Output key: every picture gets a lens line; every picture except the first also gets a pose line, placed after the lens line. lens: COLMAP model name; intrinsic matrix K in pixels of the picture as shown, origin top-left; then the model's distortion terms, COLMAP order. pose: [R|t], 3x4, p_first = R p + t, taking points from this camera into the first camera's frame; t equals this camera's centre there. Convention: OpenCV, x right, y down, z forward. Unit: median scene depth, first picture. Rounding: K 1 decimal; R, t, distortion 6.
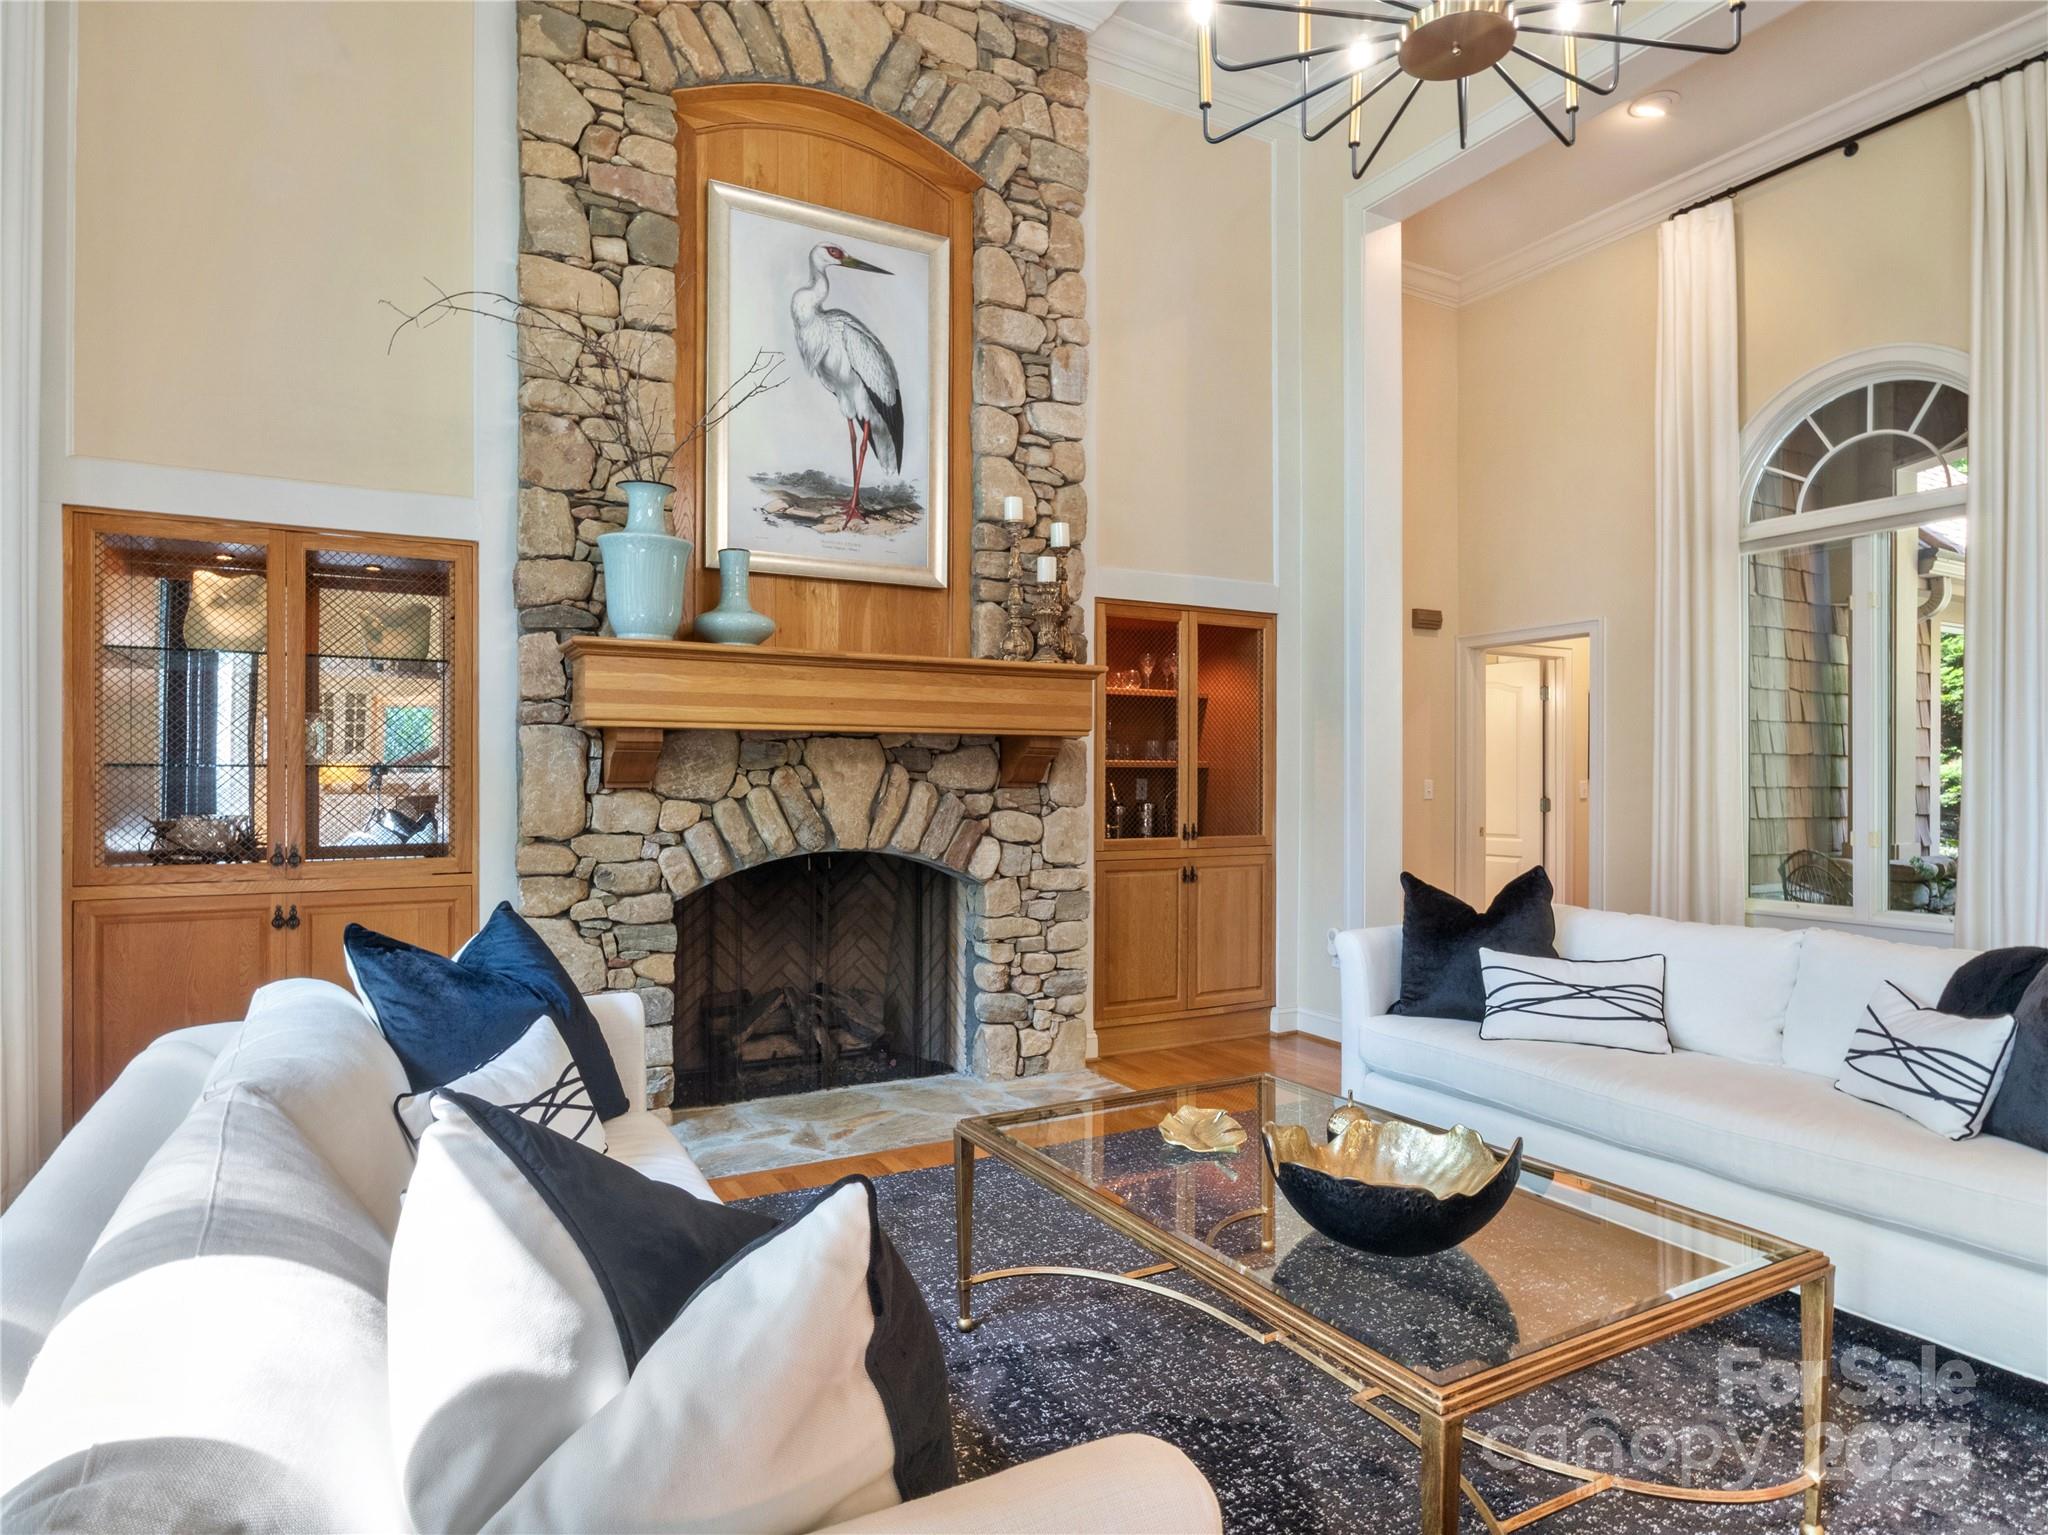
lens RADIAL K [[1173.8, 0, 1024.0], [0, 1173.8, 767.5], [0, 0, 1]] dist [-0.004140, -0.000041]
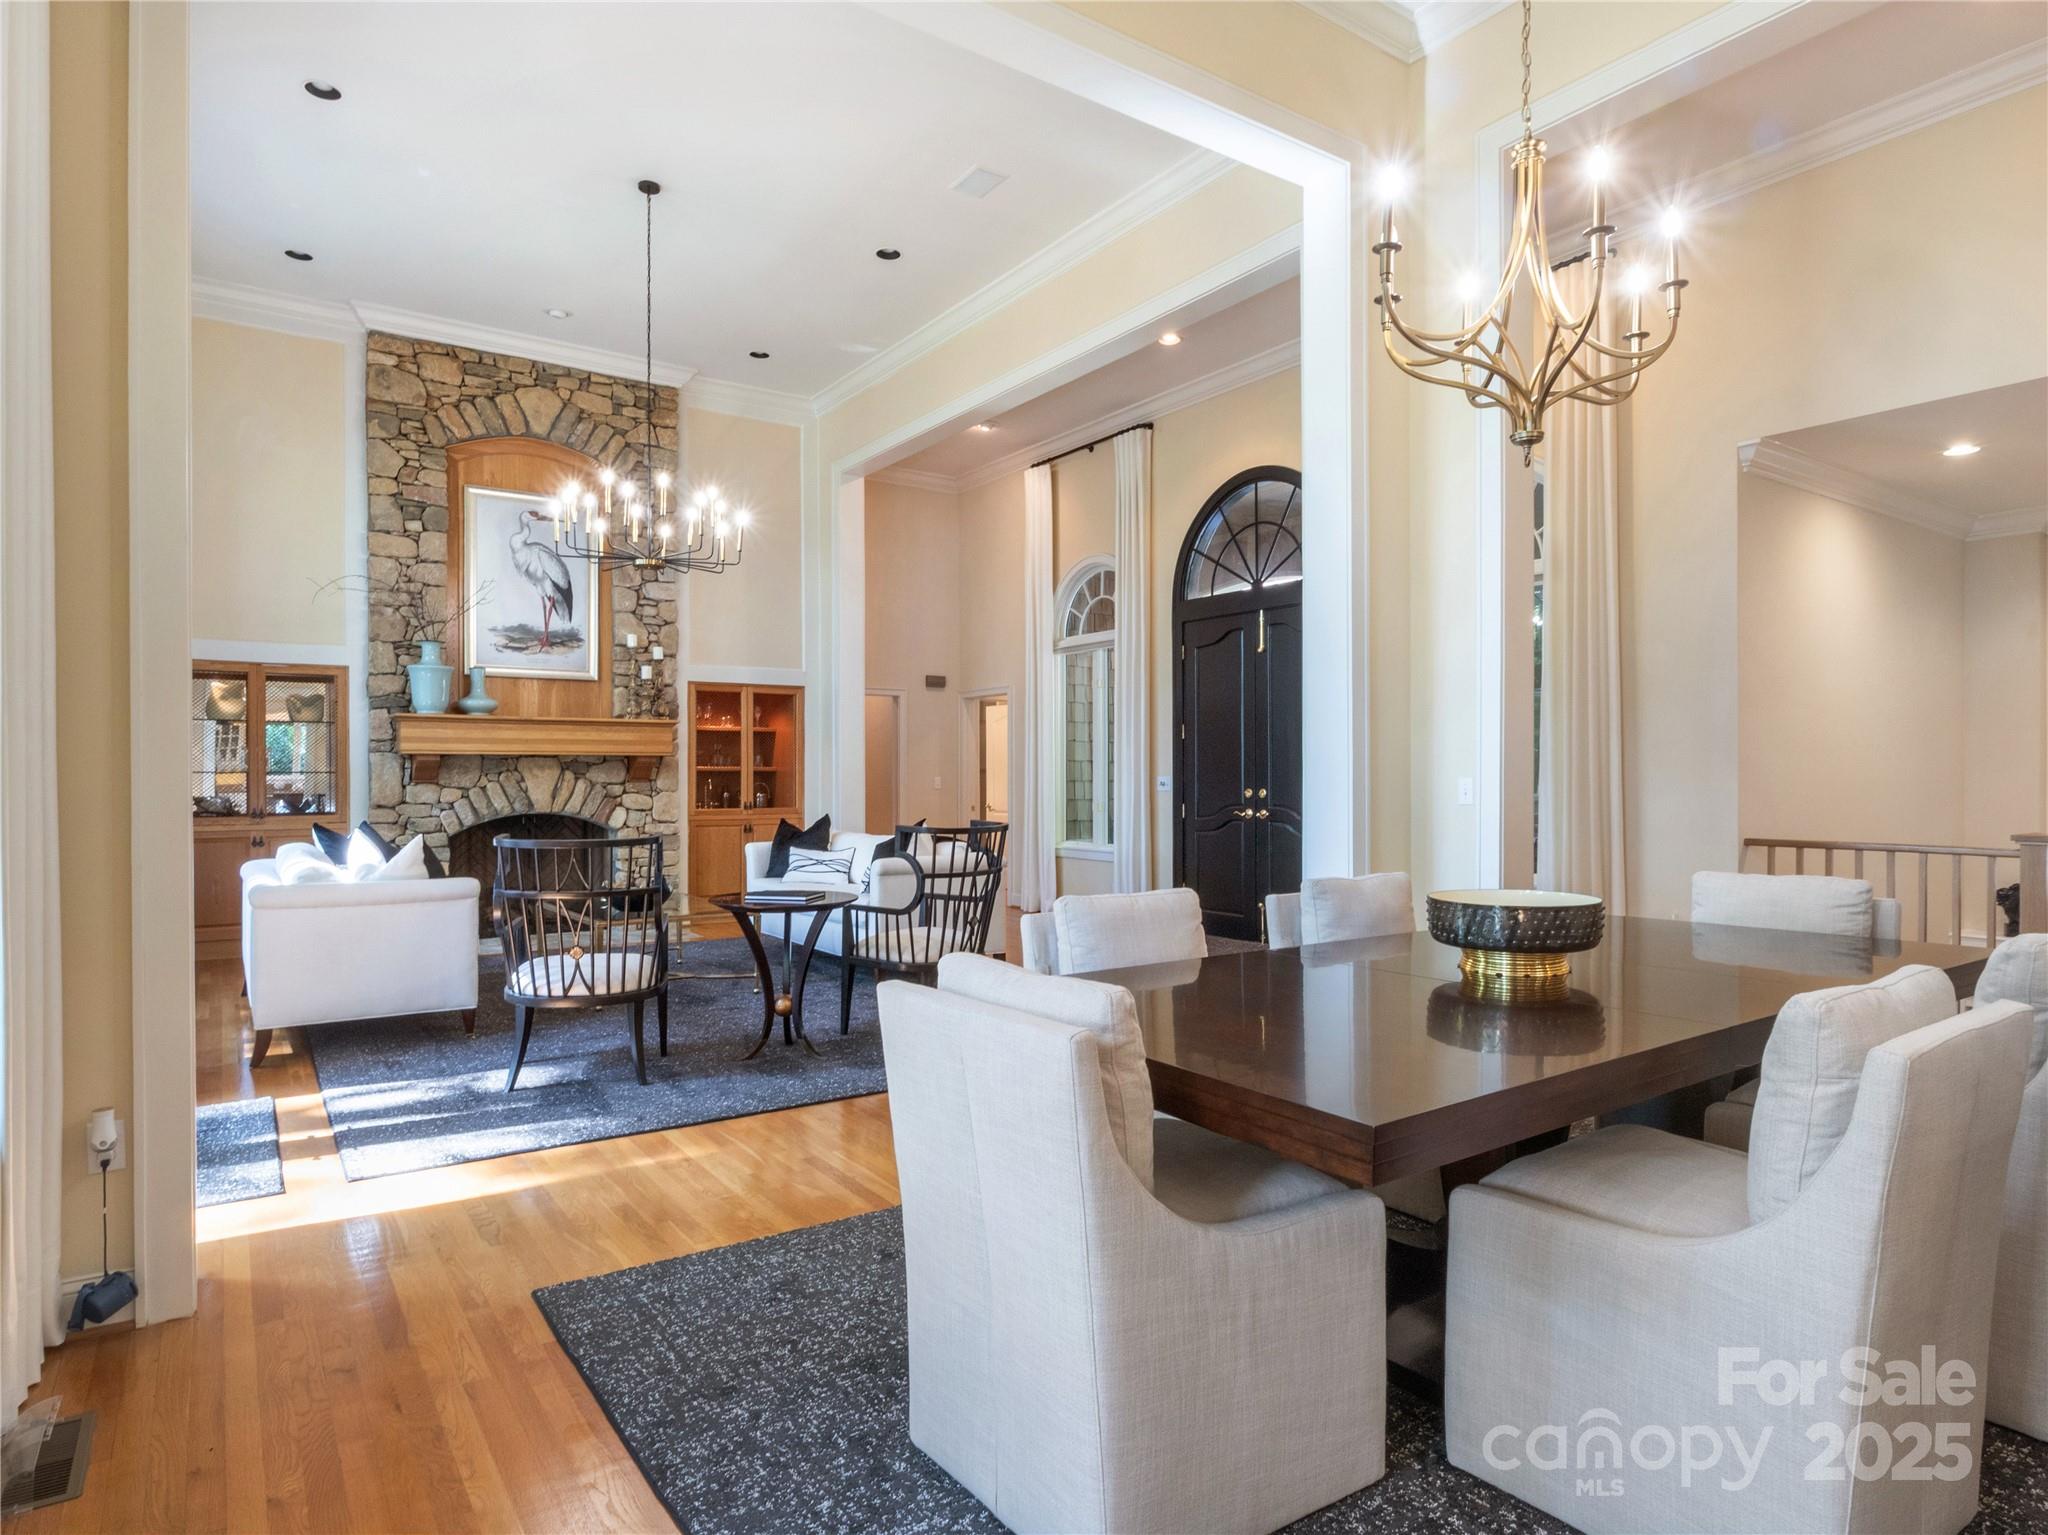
lens RADIAL K [[1179.1, 0, 1016.8], [0, 1179.1, 777.0], [0, 0, 1]] dist [-0.001513, -0.000072]
pose [[0.995464, -0.003226, 0.095079, 0.474575], [0.002446, 0.999962, 0.008320, -0.006232], [-0.095103, -0.008050, 0.995435, -1.100472]]
